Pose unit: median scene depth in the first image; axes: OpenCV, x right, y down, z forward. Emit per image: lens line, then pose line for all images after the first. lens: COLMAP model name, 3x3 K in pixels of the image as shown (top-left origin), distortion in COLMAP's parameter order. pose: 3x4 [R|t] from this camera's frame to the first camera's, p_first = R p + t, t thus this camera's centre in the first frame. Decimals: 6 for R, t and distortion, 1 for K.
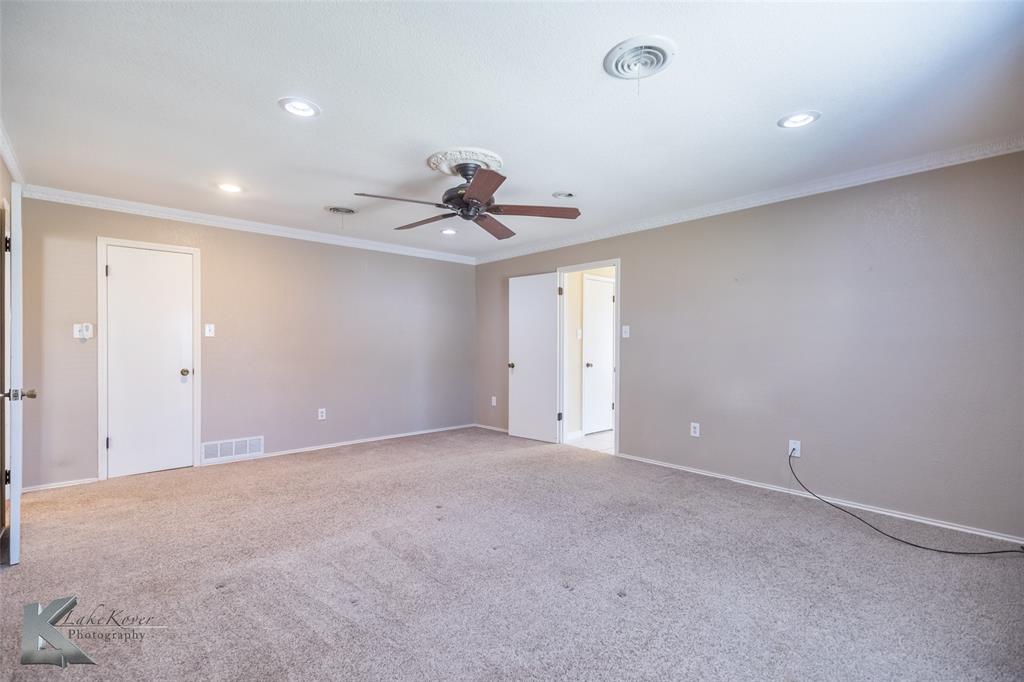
lens RADIAL K [[466.1, 0, 511.2], [0, 466.1, 340.9], [0, 0, 1]] dist [0.008239, -0.000064]
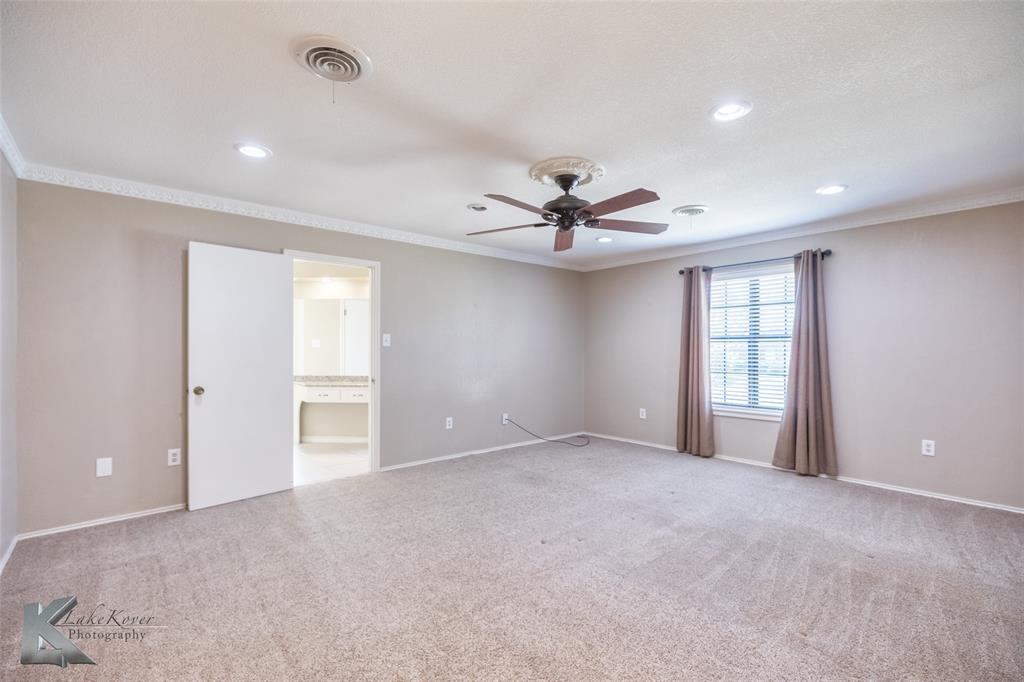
lens RADIAL K [[466.1, 0, 512.4], [0, 466.1, 345.1], [0, 0, 1]] dist [0.008239, -0.000064]
pose [[0.007306, 0.004496, 0.999963, -0.784284], [-0.009383, 0.999946, -0.004427, -0.008264], [-0.999929, -0.009351, 0.007347, 0.798499]]
